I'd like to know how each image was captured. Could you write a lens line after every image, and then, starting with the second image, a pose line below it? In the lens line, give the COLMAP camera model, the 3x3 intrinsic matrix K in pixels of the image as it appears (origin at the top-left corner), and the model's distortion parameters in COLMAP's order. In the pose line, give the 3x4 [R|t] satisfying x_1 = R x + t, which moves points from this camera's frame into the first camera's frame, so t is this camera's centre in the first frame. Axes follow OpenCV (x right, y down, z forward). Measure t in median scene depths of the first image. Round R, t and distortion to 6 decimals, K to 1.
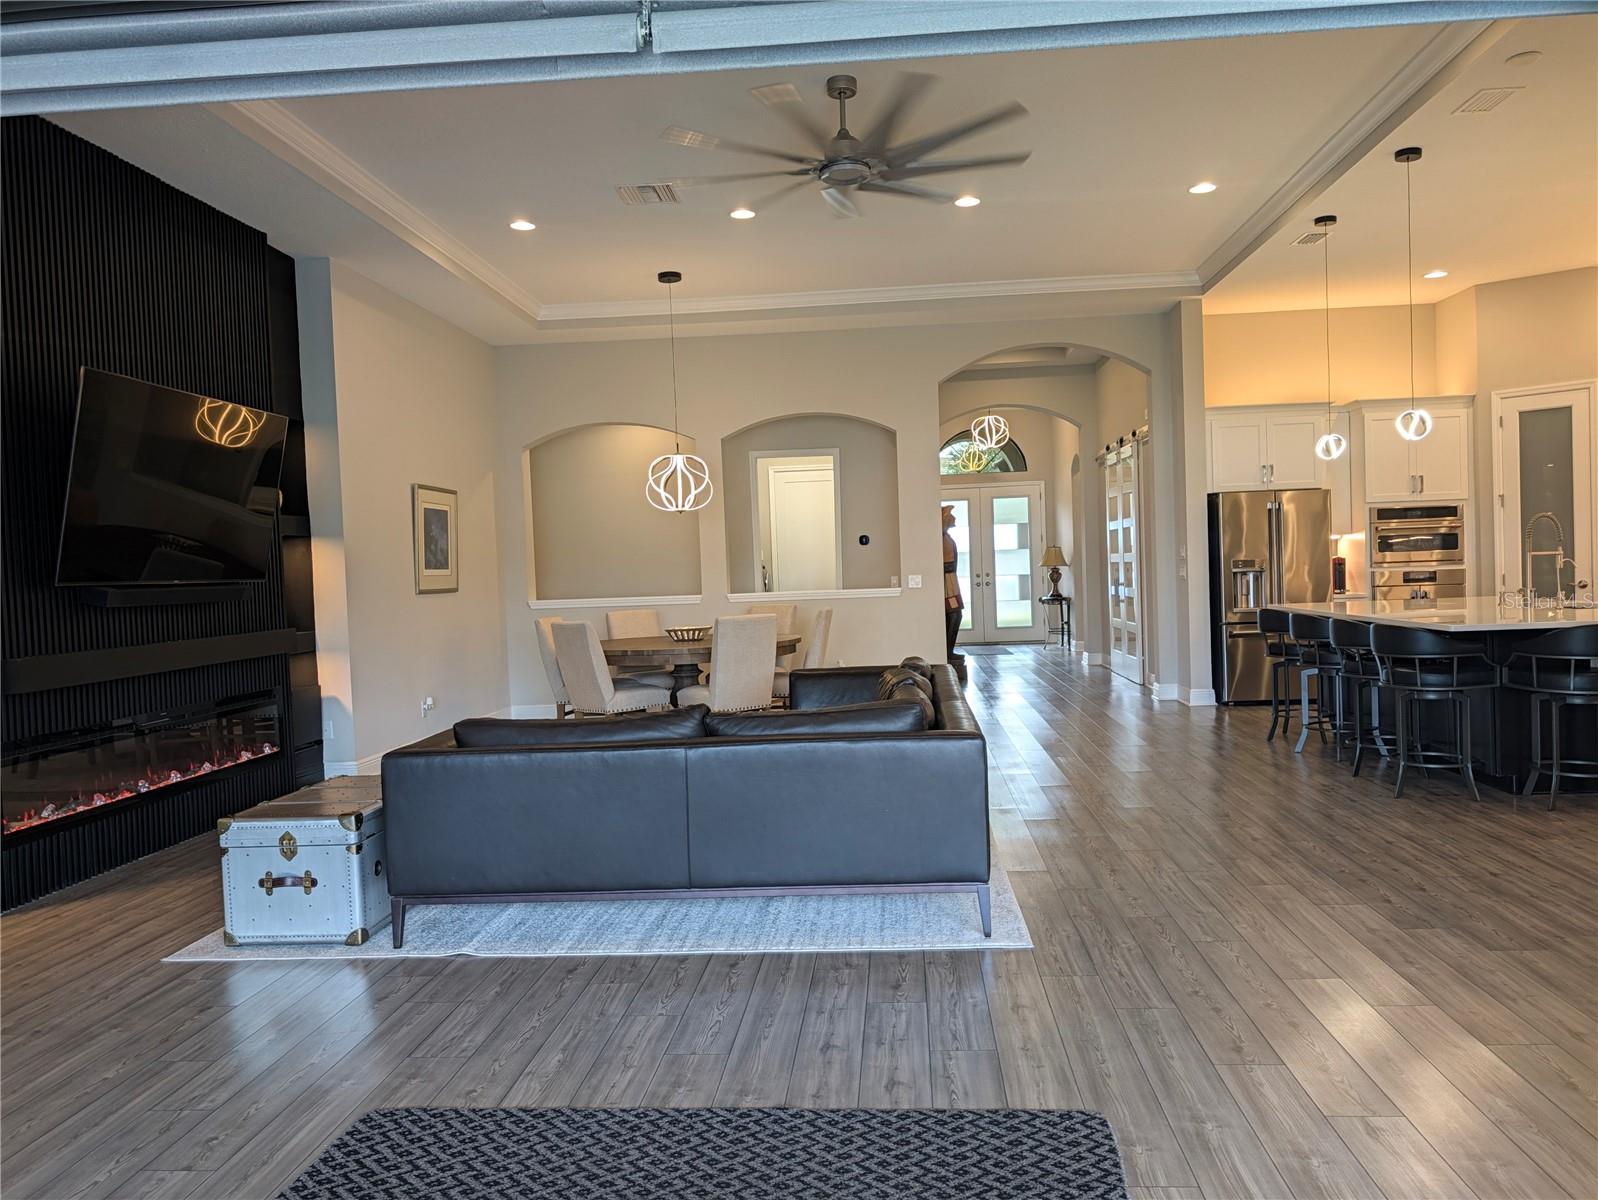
lens RADIAL K [[1135.9, 0, 804.2], [0, 1135.9, 602.9], [0, 0, 1]] dist [0.003309, 0.003866]
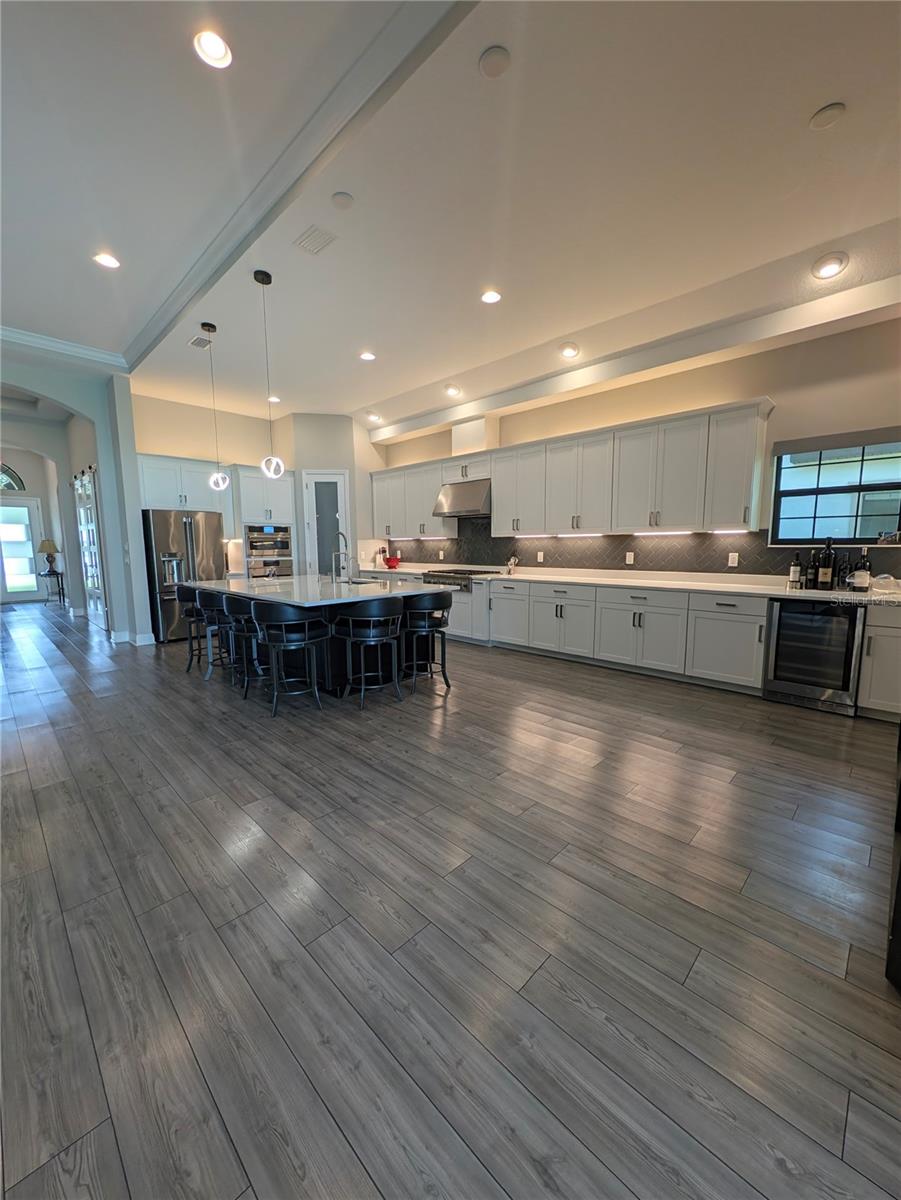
lens RADIAL K [[463.6, 0, 453.6], [0, 463.6, 603.2], [0, 0, 1]] dist [0.001065, 0.000780]
pose [[0.632004, -0.063811, 0.772333, 0.150369], [0.007320, 0.997051, 0.076388, -0.015983], [-0.774930, -0.042624, 0.630608, 0.314682]]
